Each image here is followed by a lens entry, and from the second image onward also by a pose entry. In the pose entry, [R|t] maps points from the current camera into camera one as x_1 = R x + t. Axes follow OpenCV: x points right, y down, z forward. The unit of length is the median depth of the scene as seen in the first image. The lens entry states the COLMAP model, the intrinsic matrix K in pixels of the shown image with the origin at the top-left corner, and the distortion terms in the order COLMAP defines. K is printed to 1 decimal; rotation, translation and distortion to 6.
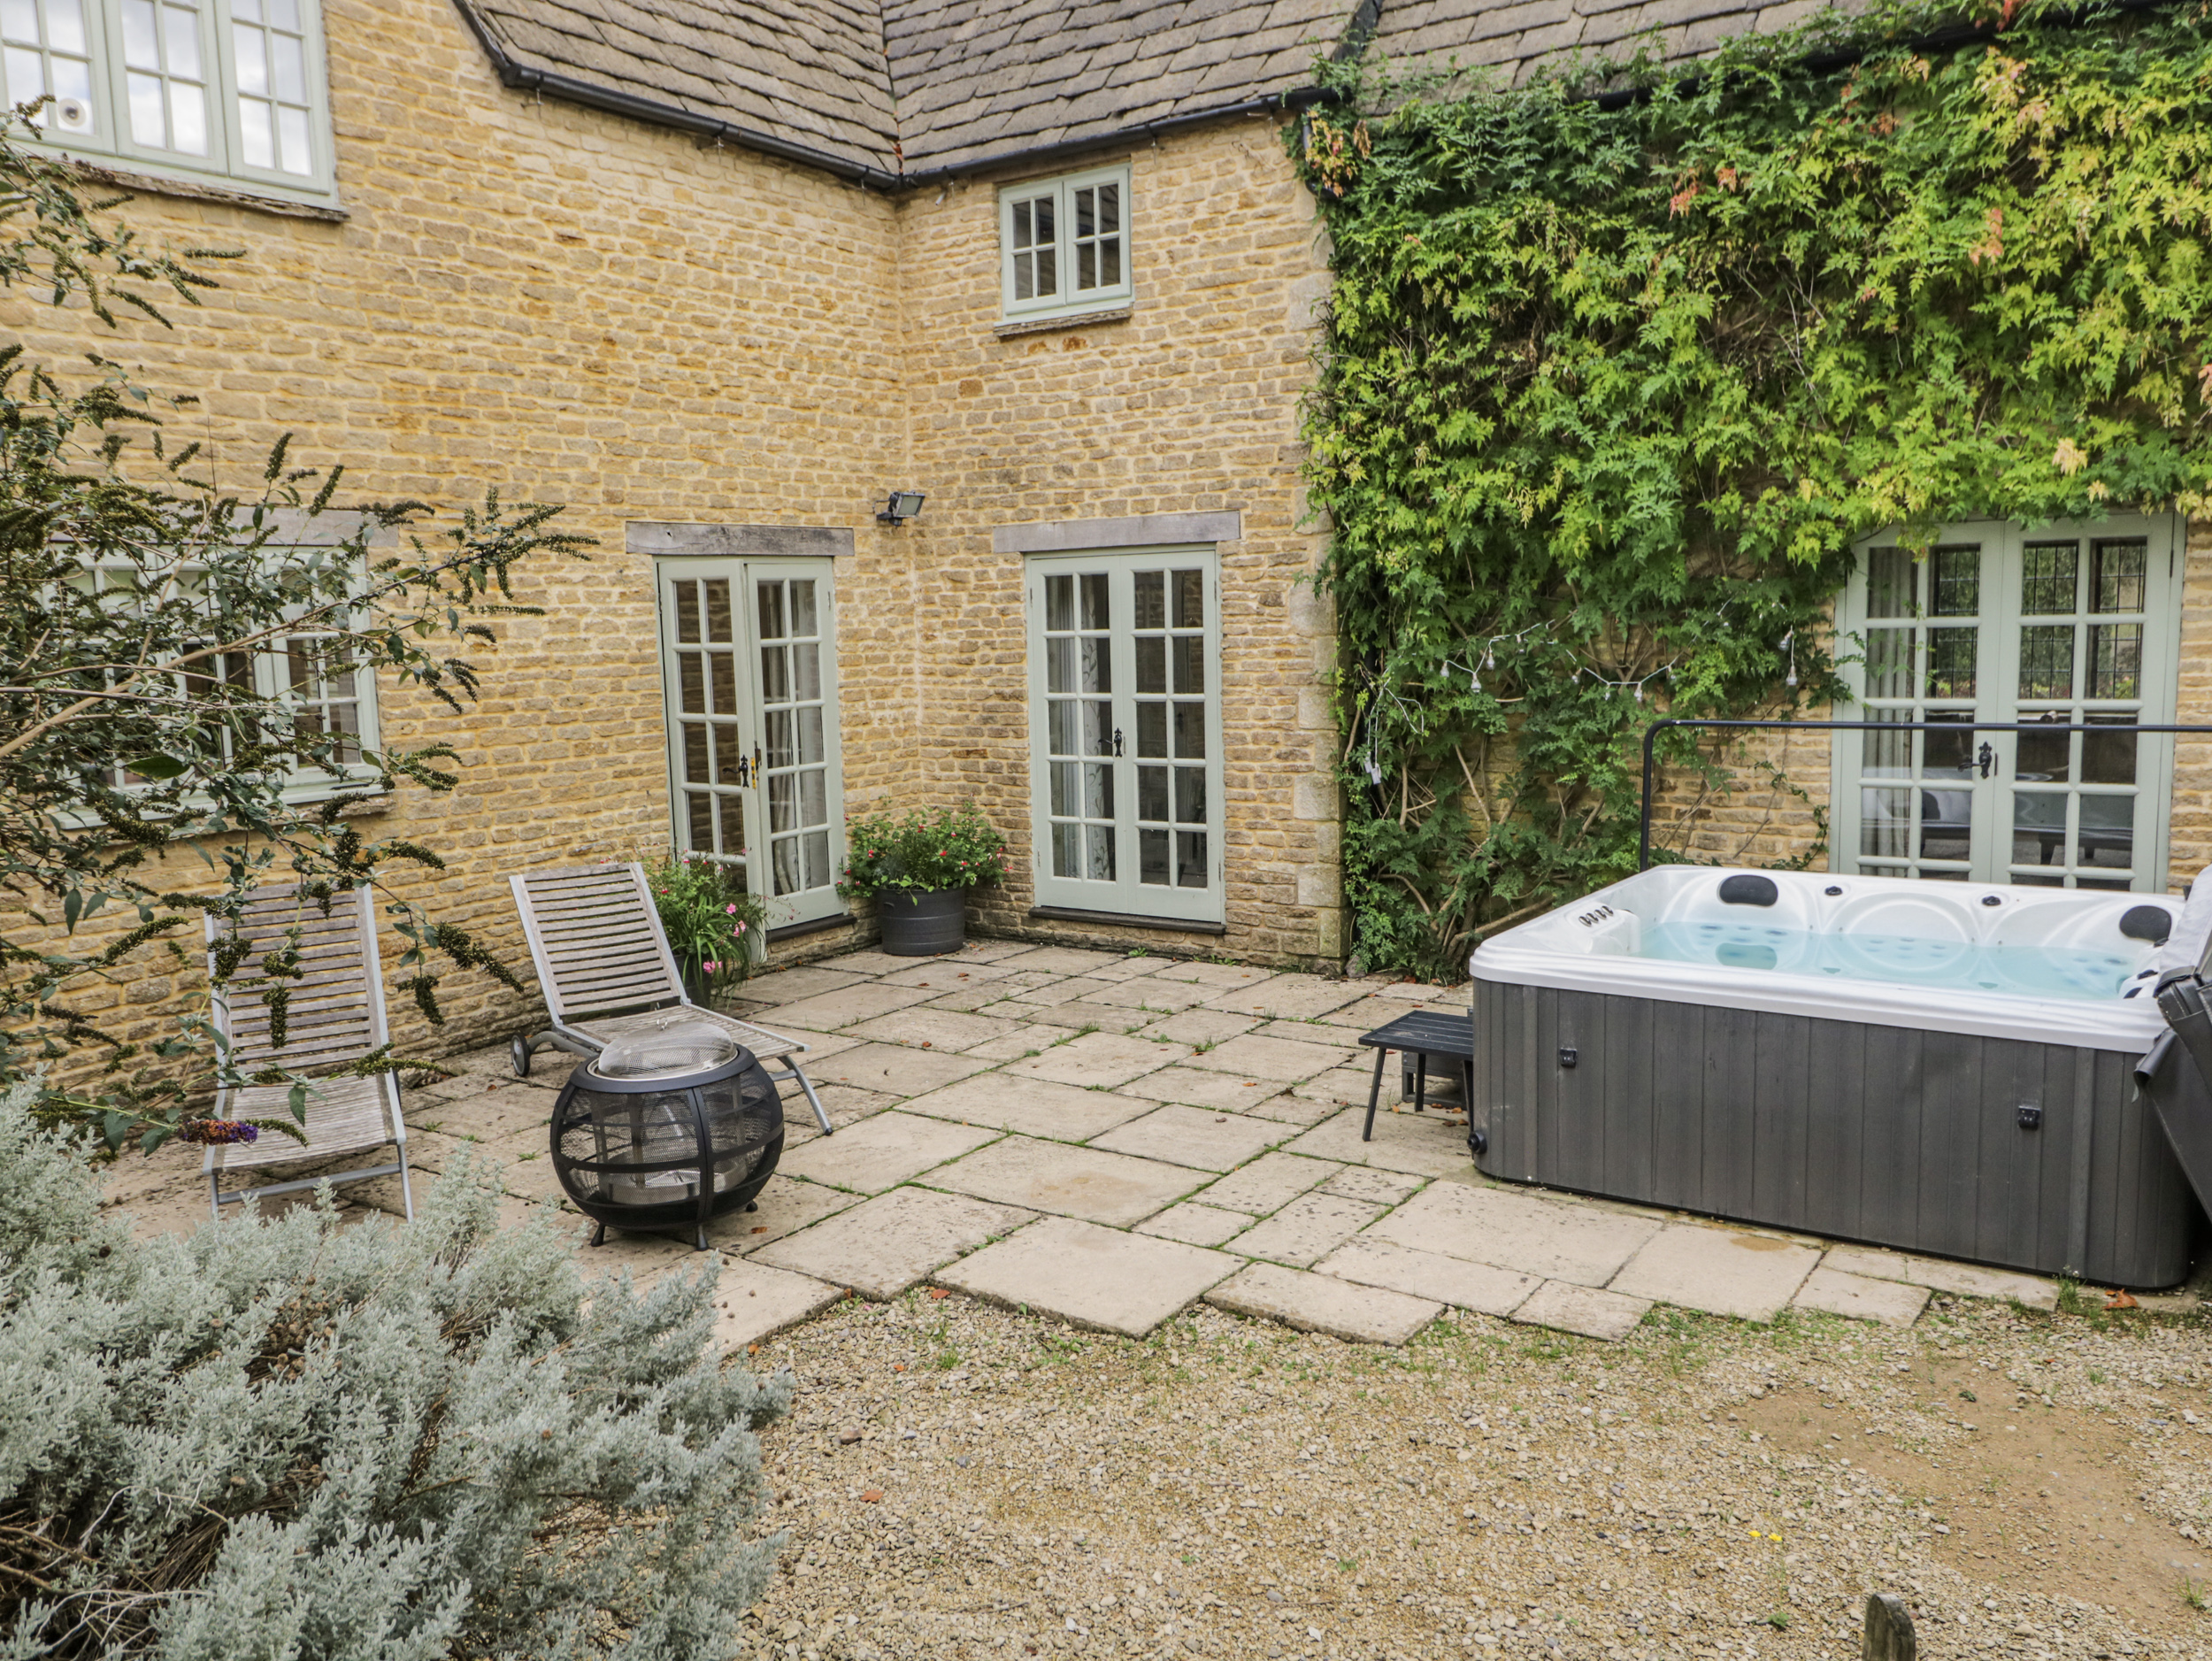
lens RADIAL K [[1718.2, 0, 1096.6], [0, 1718.2, 829.0], [0, 0, 1]] dist [0.006757, -0.005945]
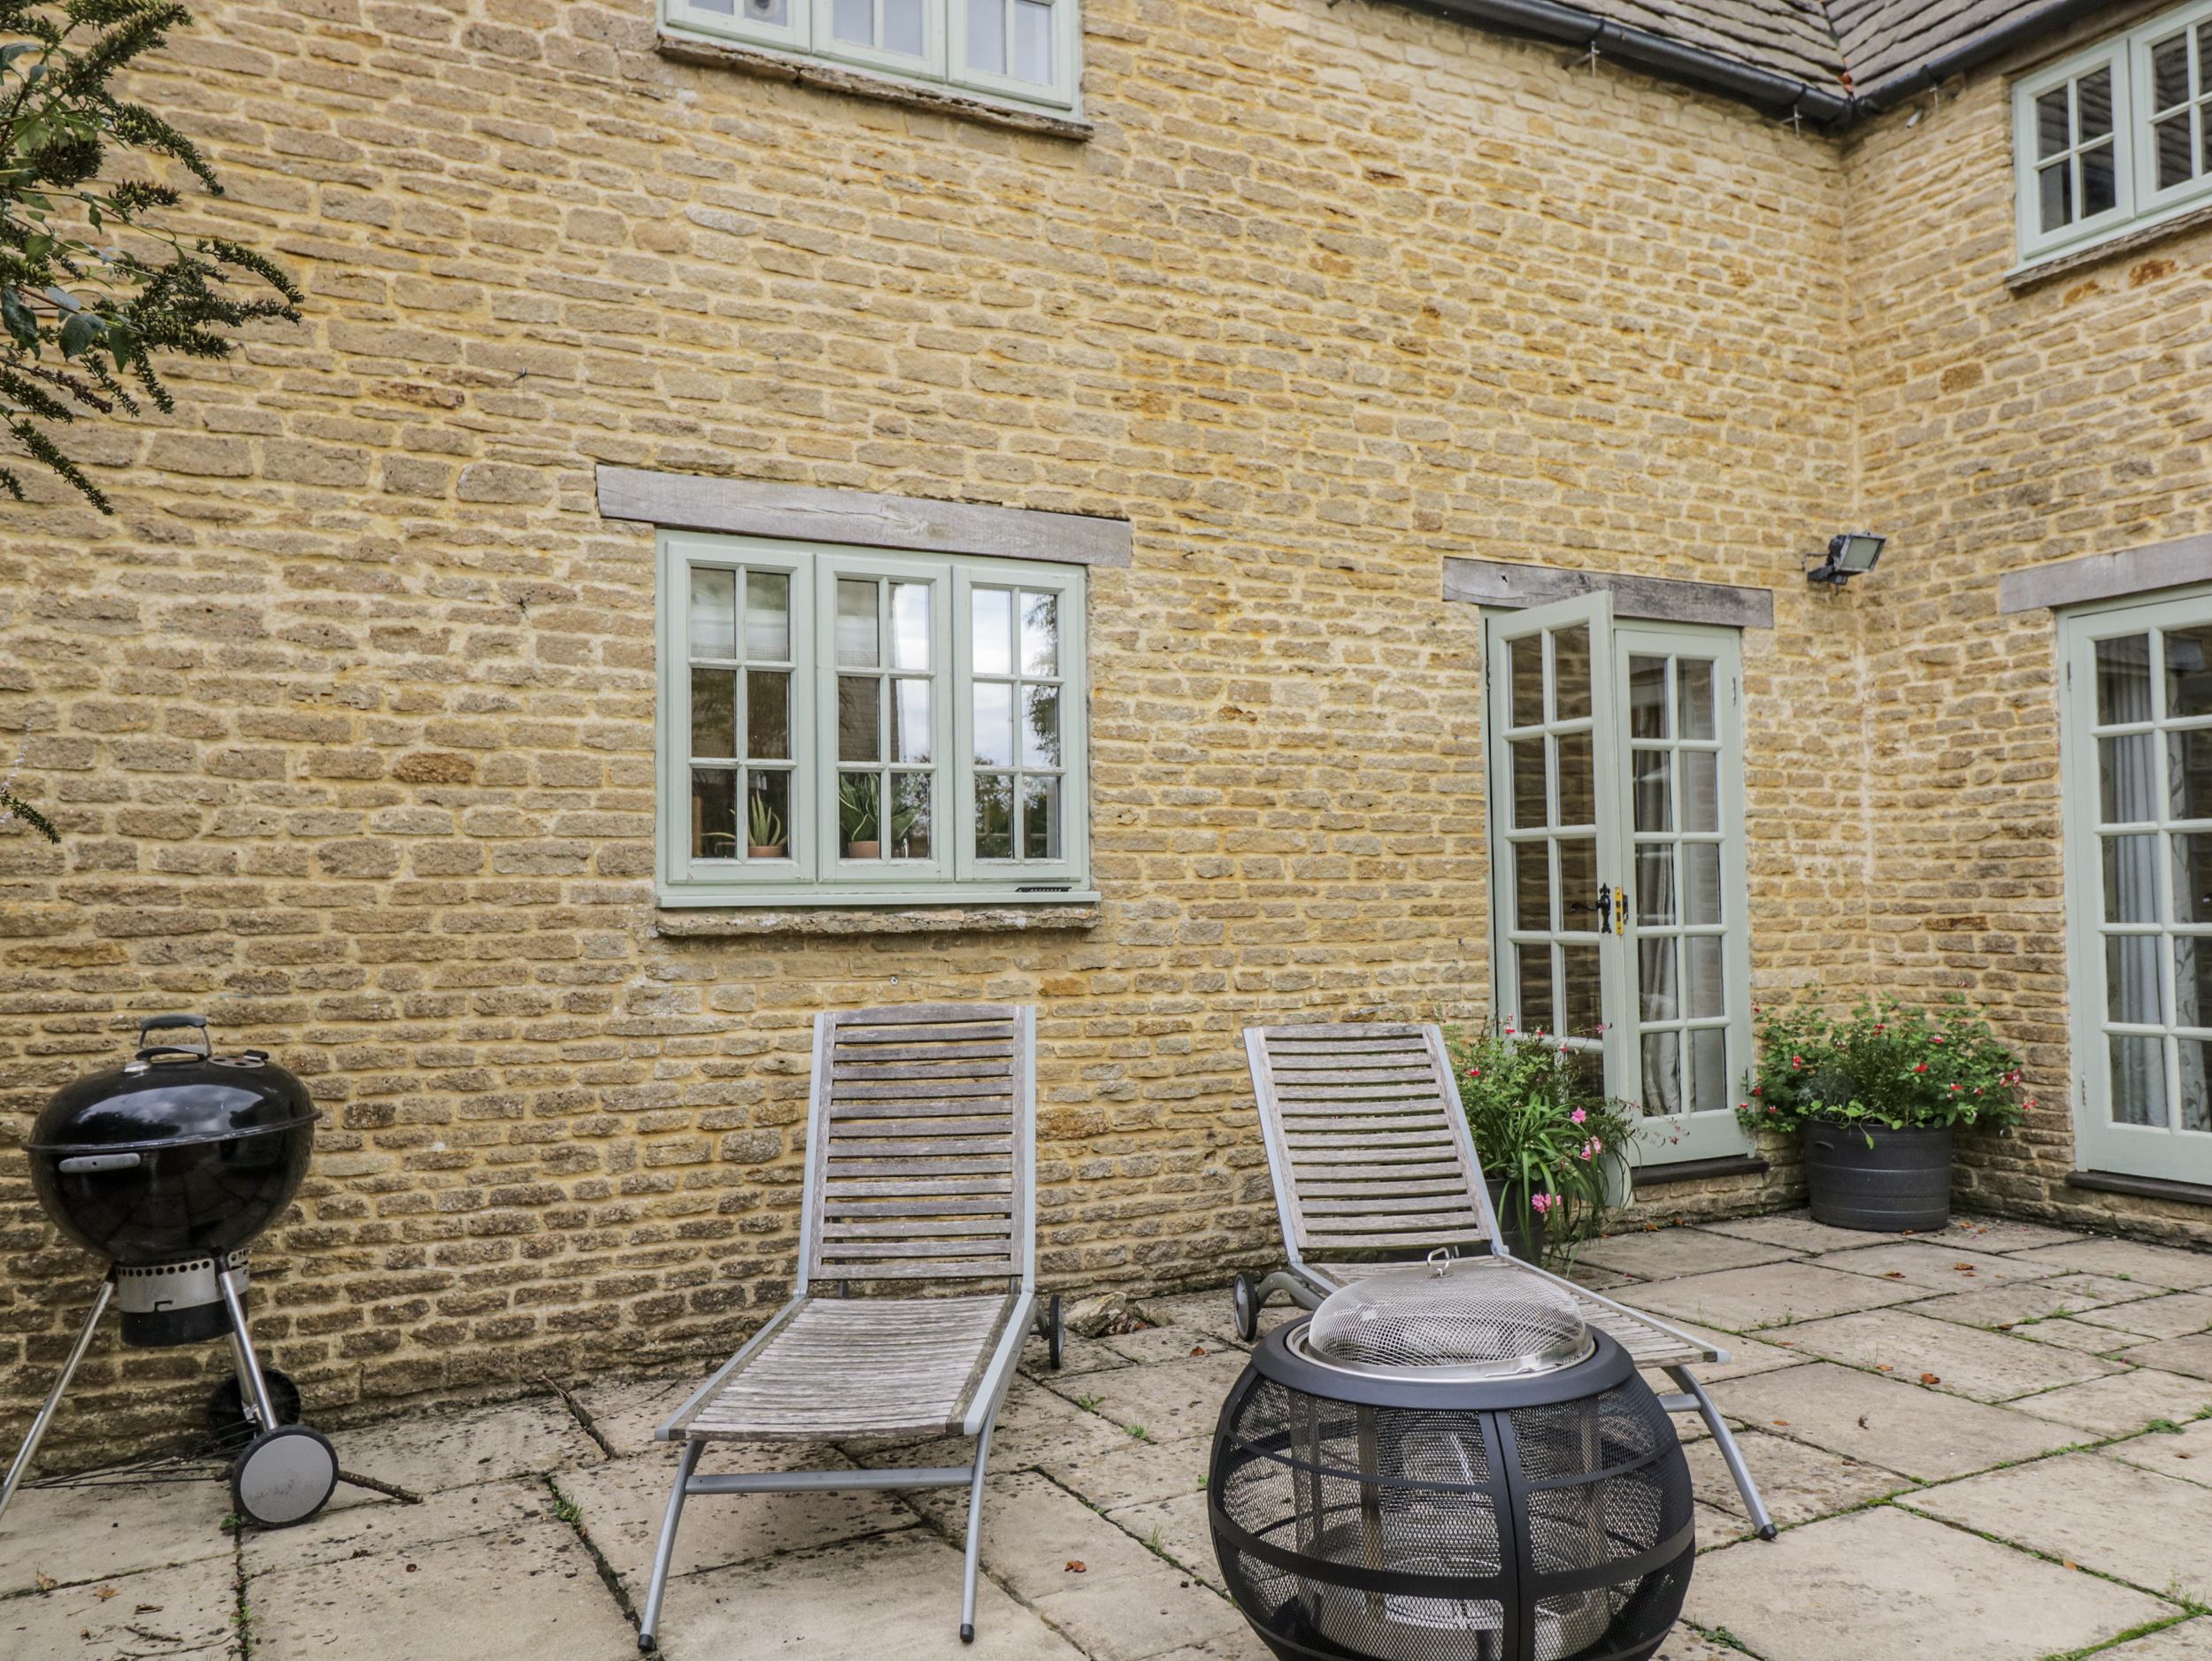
lens RADIAL K [[1718.2, 0, 1096.6], [0, 1718.2, 829.0], [0, 0, 1]] dist [0.006757, -0.005945]
pose [[0.886885, -0.004520, -0.461969, -0.071694], [-0.069839, 0.987149, -0.143735, 0.043408], [0.456682, 0.159740, 0.875171, 0.322751]]
